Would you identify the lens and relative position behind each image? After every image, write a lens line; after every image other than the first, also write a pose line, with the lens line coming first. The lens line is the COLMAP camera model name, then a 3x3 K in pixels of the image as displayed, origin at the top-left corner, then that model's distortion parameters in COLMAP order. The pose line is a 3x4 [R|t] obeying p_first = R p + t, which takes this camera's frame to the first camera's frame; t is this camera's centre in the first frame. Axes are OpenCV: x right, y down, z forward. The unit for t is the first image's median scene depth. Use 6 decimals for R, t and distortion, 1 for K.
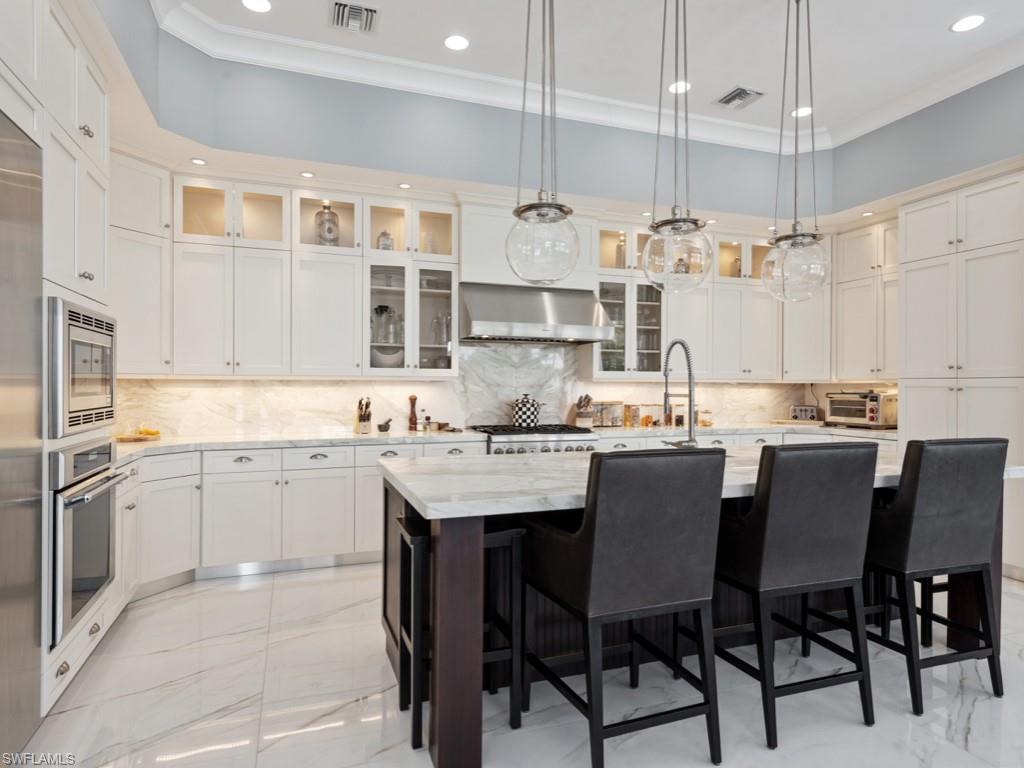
lens RADIAL K [[534.0, 0, 511.4], [0, 534.0, 387.1], [0, 0, 1]] dist [0.010031, -0.000019]
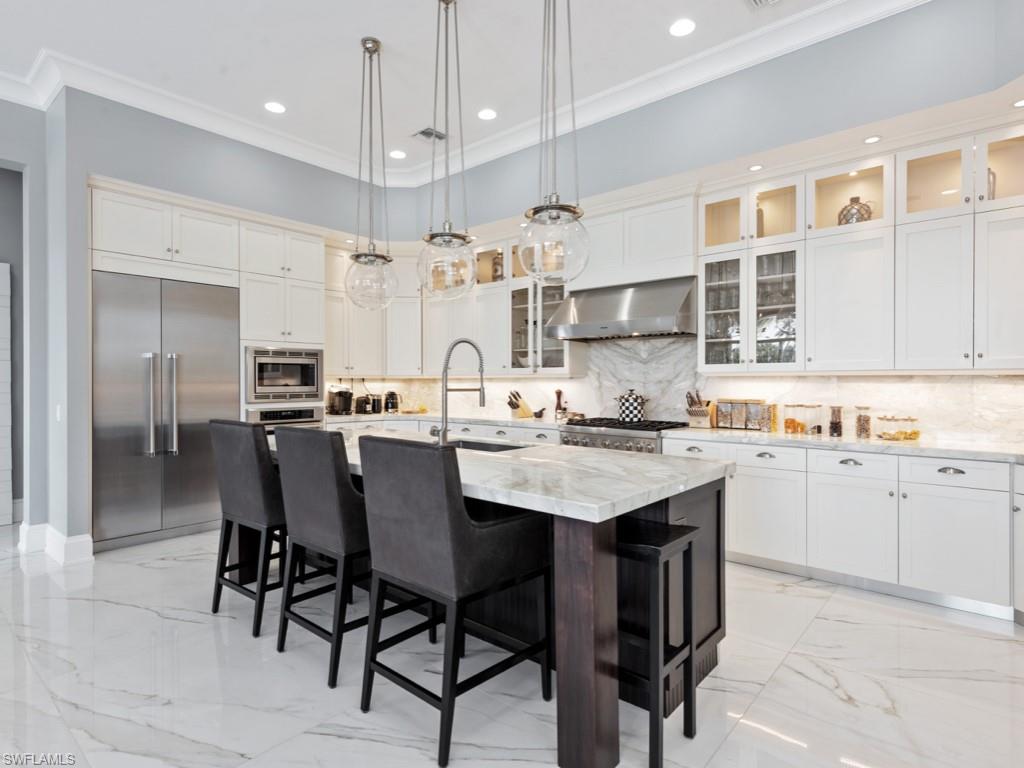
lens RADIAL K [[538.0, 0, 504.6], [0, 538.0, 390.9], [0, 0, 1]] dist [0.020600, -0.008961]
pose [[0.525736, 0.010420, -0.850584, 0.754308], [0.000816, 0.999918, 0.012754, 0.002205], [0.850648, -0.007399, 0.525684, 0.247097]]
